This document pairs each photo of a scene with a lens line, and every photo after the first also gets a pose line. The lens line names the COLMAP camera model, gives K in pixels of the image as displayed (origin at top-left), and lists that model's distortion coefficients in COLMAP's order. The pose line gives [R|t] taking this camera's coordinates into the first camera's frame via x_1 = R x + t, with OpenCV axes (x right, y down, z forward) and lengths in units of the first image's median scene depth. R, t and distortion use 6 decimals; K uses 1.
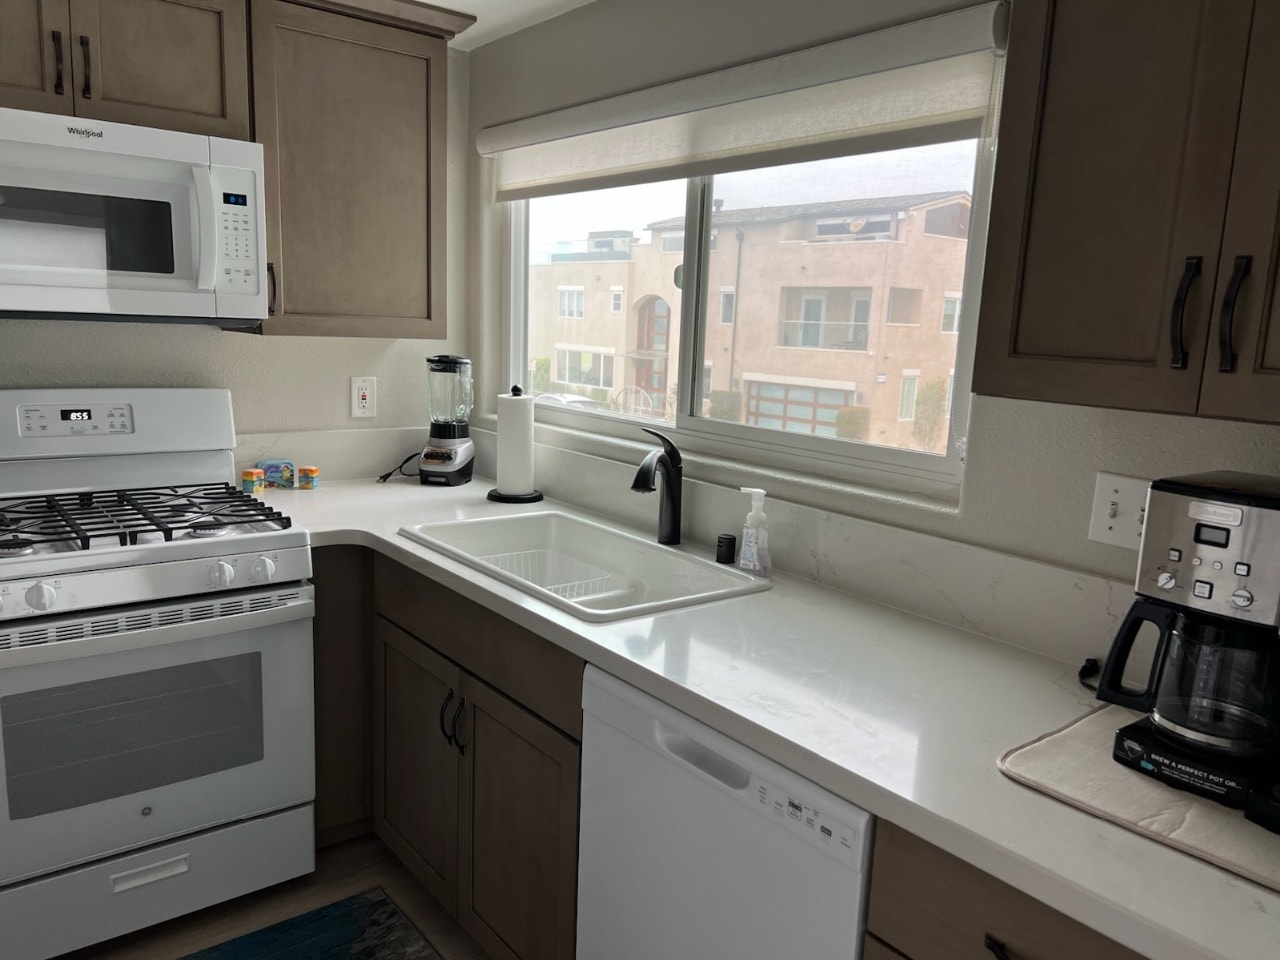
lens RADIAL K [[966.5, 0, 640.0], [0, 966.5, 480.0], [0, 0, 1]] dist [0.005765, -0.002490]
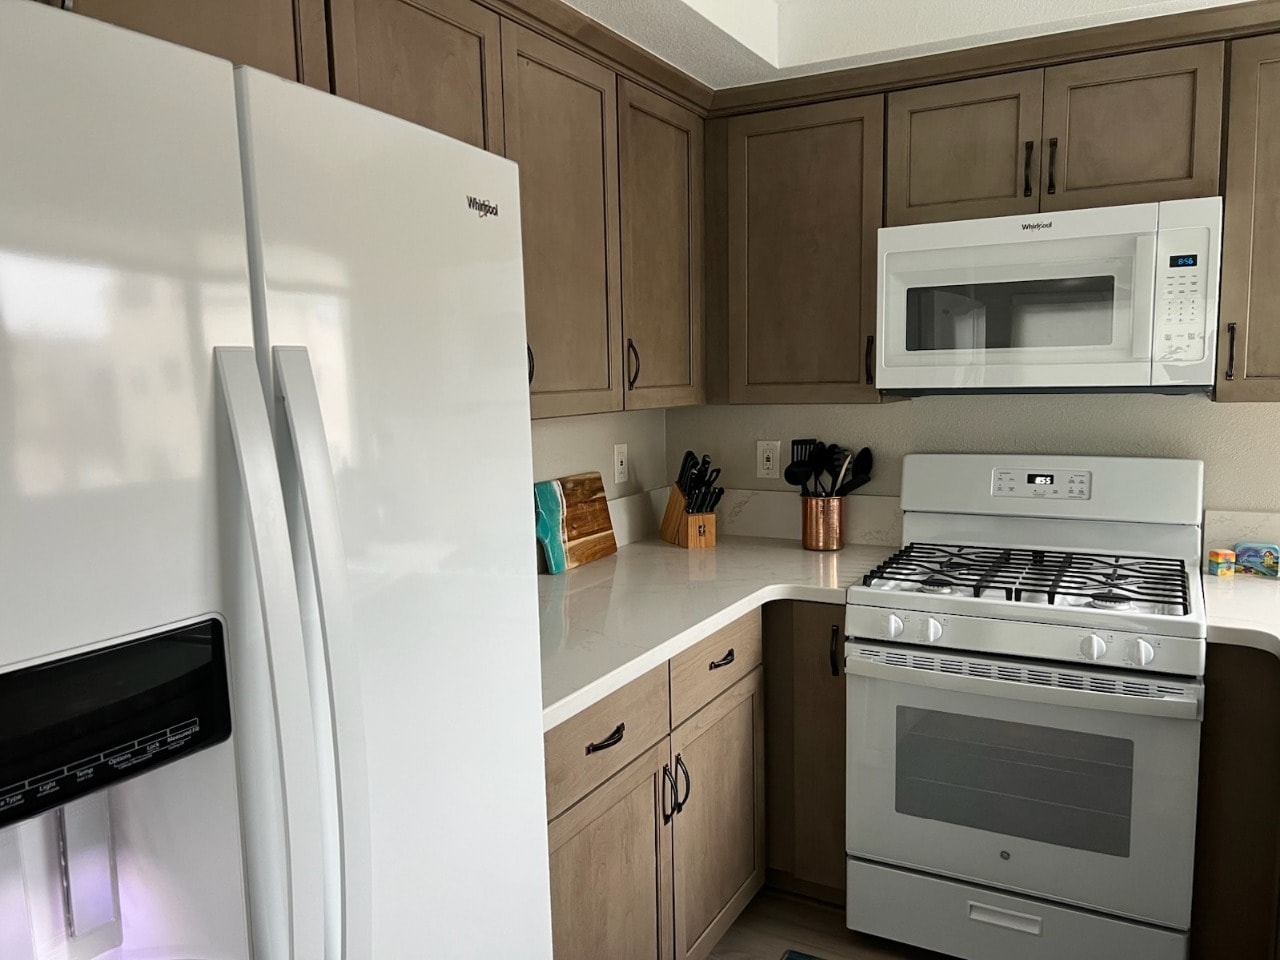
lens RADIAL K [[930.9, 0, 640.0], [0, 930.9, 480.0], [0, 0, 1]] dist [-0.005518, -0.005838]
pose [[0.382055, 0.051226, -0.922719, 0.241780], [-0.118087, 0.992984, 0.006232, -0.021517], [0.916564, 0.106580, 0.385423, 0.197162]]
